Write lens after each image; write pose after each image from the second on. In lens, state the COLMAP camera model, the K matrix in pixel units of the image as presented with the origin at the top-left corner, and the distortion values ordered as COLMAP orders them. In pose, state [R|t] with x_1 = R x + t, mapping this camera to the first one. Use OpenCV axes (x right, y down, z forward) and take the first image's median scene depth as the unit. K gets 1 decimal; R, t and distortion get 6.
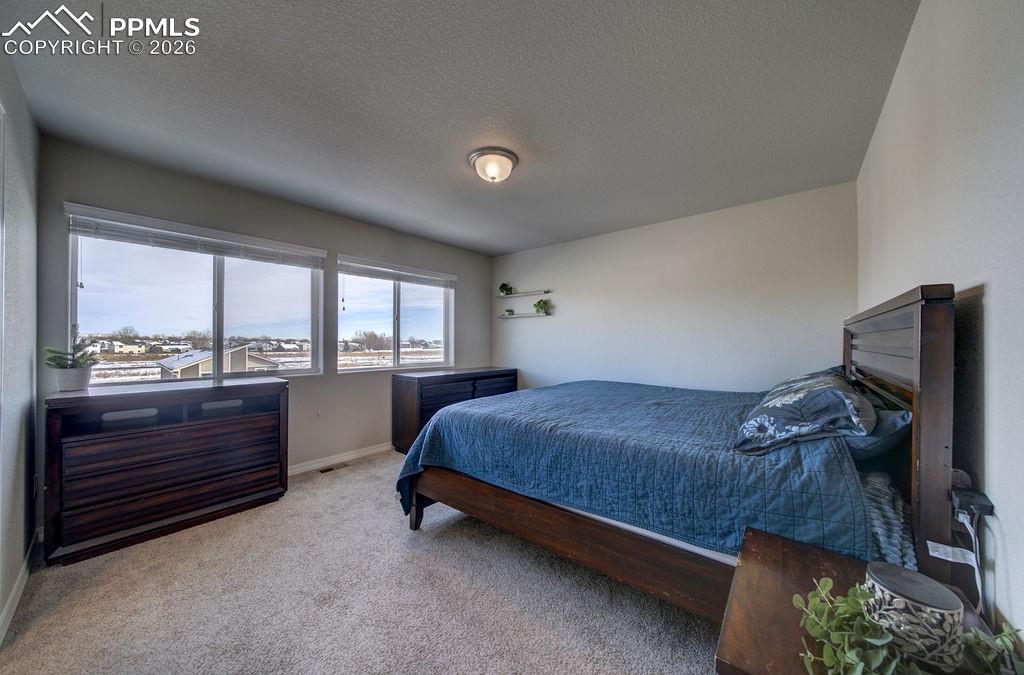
lens RADIAL K [[343.5, 0, 513.1], [0, 343.5, 344.7], [0, 0, 1]] dist [0.000264, 0.000716]
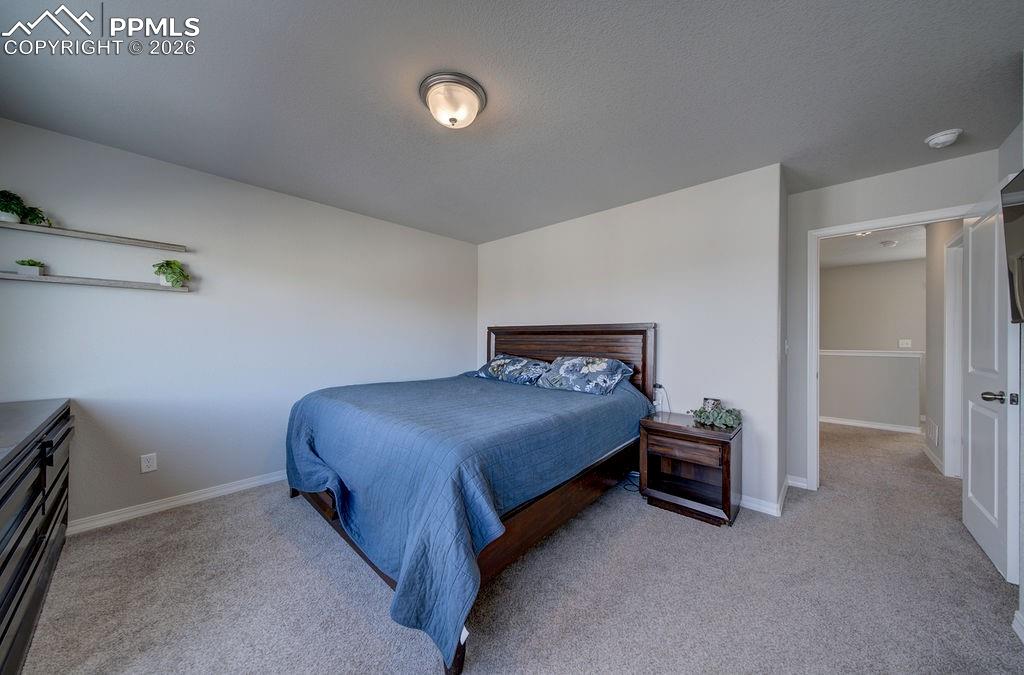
lens RADIAL K [[343.5, 0, 511.1], [0, 343.5, 335.0], [0, 0, 1]] dist [0.000264, 0.000716]
pose [[0.012297, 0.007399, 0.999897, -0.439835], [0.003339, 0.999967, -0.007441, -0.010737], [-0.999919, 0.003430, 0.012272, 0.467540]]
